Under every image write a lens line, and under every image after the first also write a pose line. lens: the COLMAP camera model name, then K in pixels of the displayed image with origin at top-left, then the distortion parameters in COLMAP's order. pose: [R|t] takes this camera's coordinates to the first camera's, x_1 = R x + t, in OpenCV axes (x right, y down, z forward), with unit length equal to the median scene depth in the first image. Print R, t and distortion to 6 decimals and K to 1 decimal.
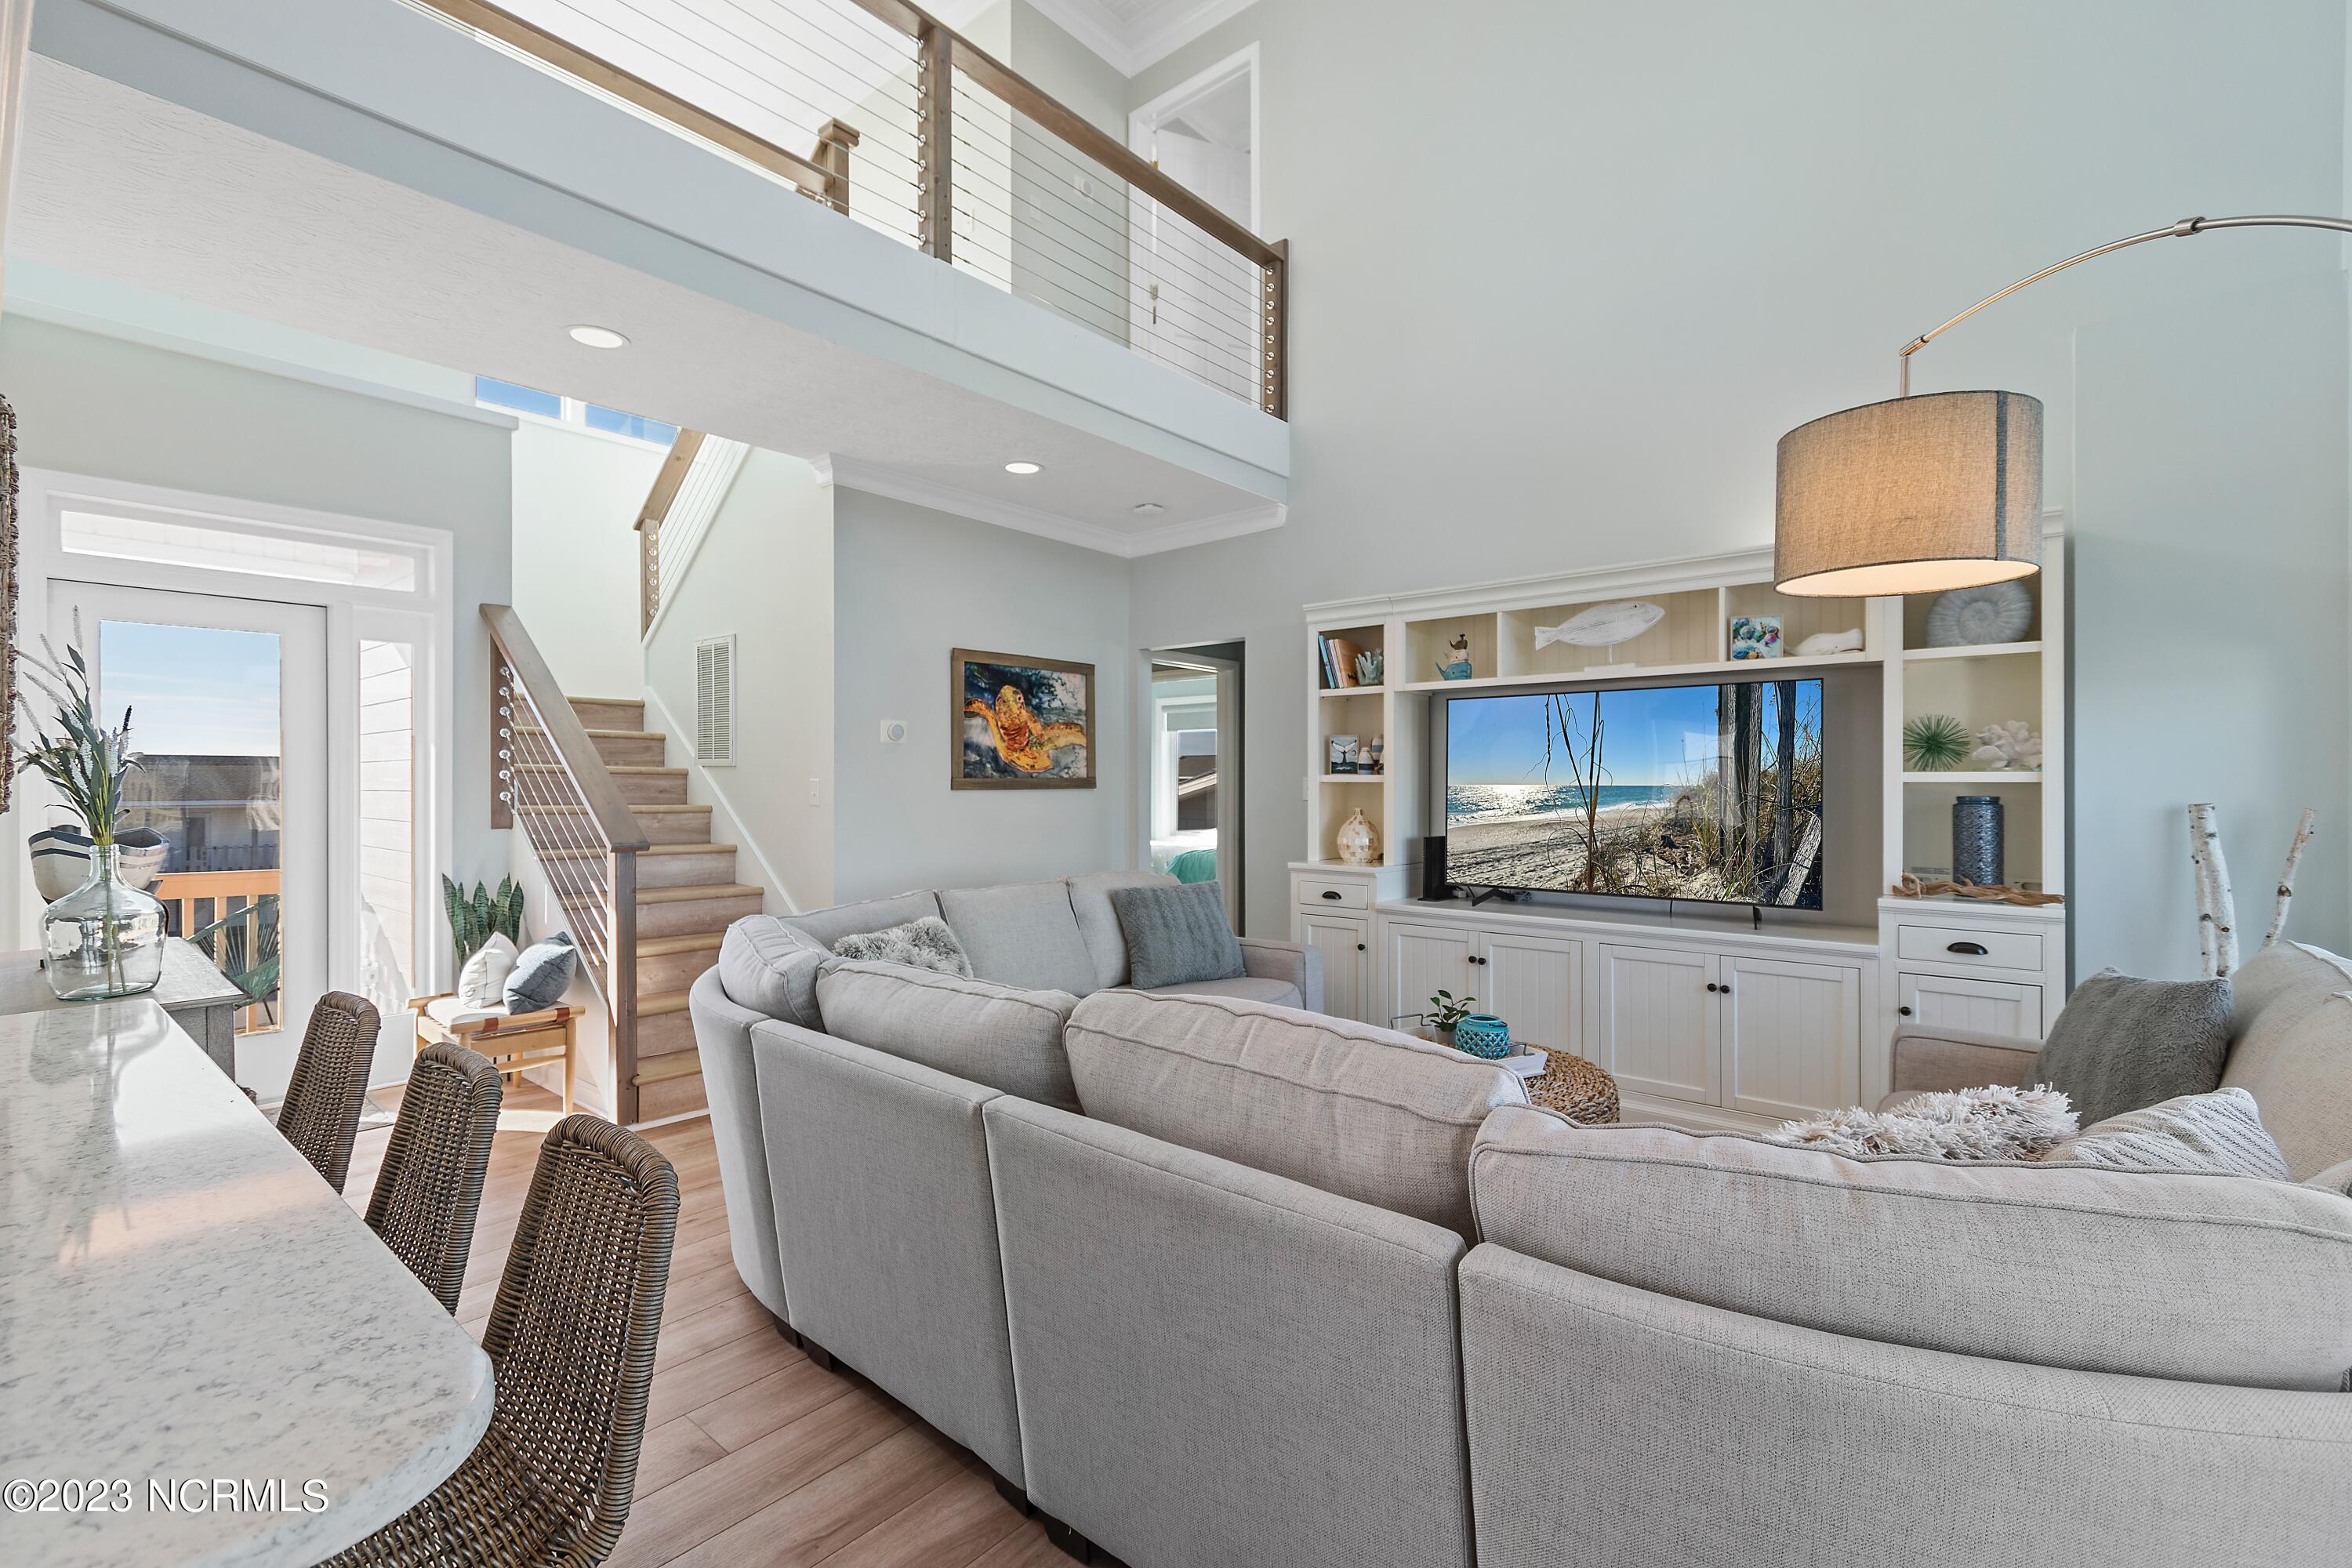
lens RADIAL K [[1033.6, 0, 1176.5], [0, 1033.6, 777.2], [0, 0, 1]] dist [0.002365, -0.000023]
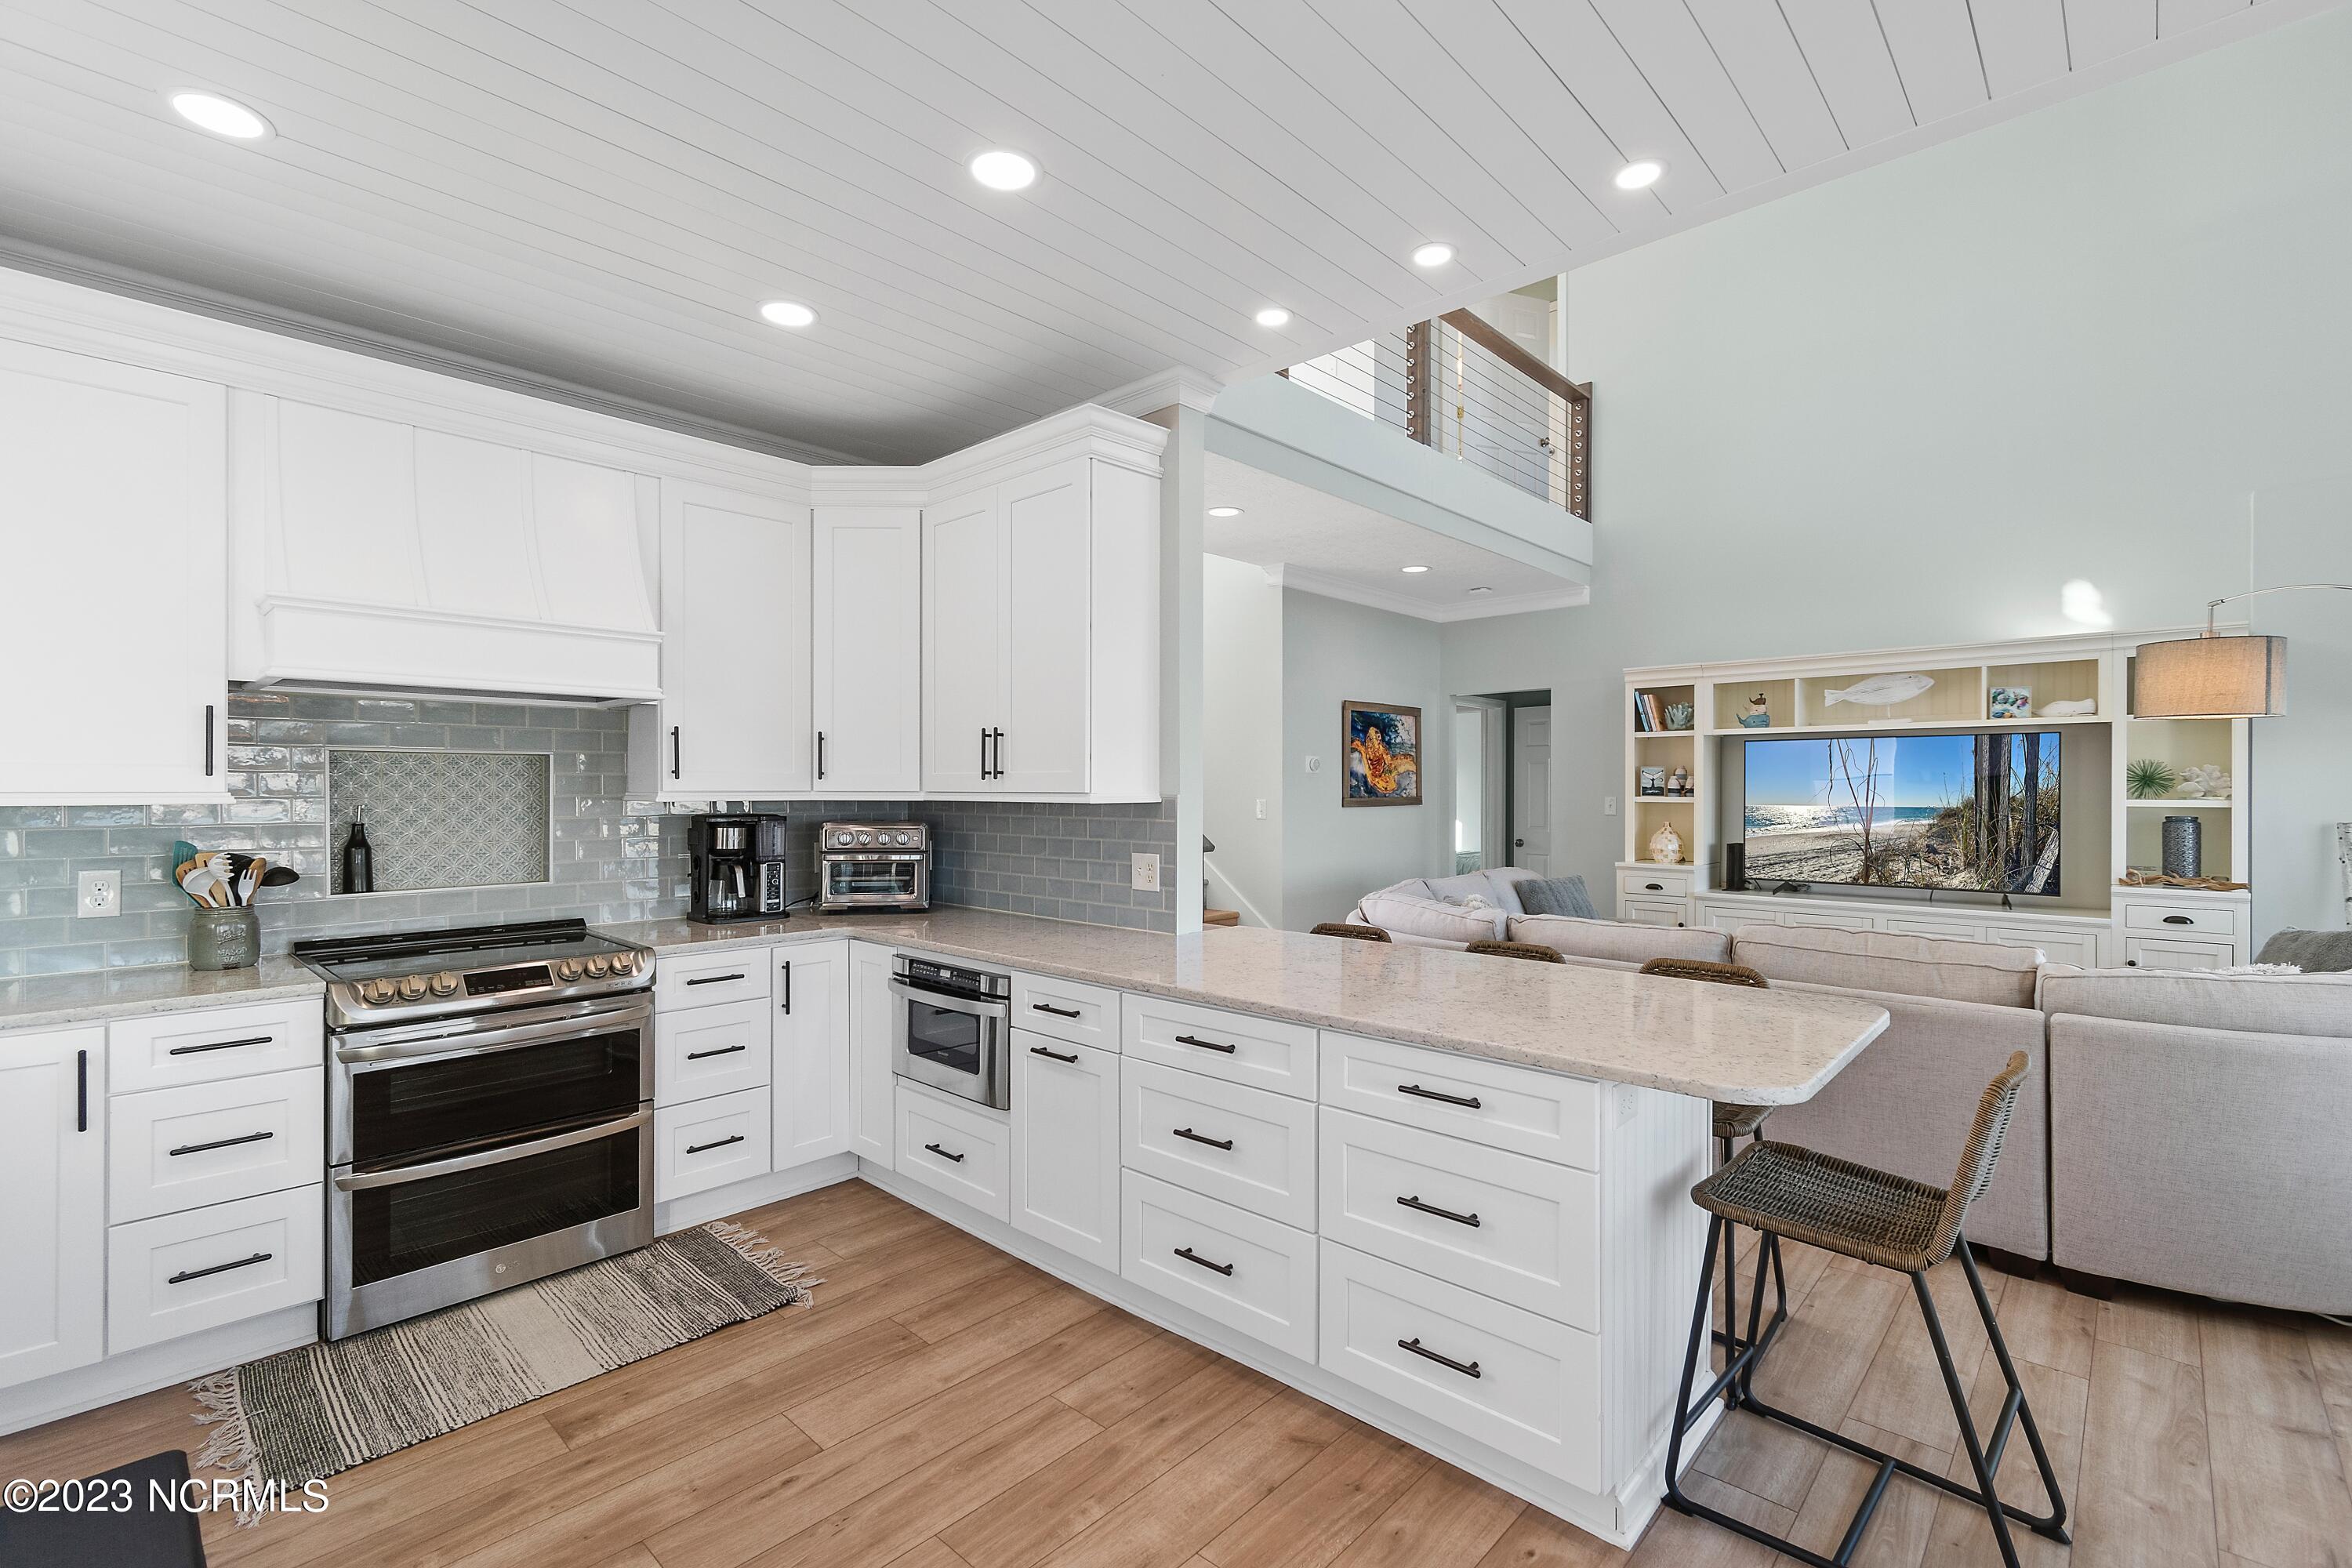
lens RADIAL K [[1028.4, 0, 1180.7], [0, 1028.4, 787.1], [0, 0, 1]] dist [0.001545, -0.001084]
pose [[0.998681, 0.000035, -0.051340, -0.397098], [0.000154, 0.999993, 0.003674, -0.020508], [0.051340, -0.003678, 0.998674, -0.367056]]
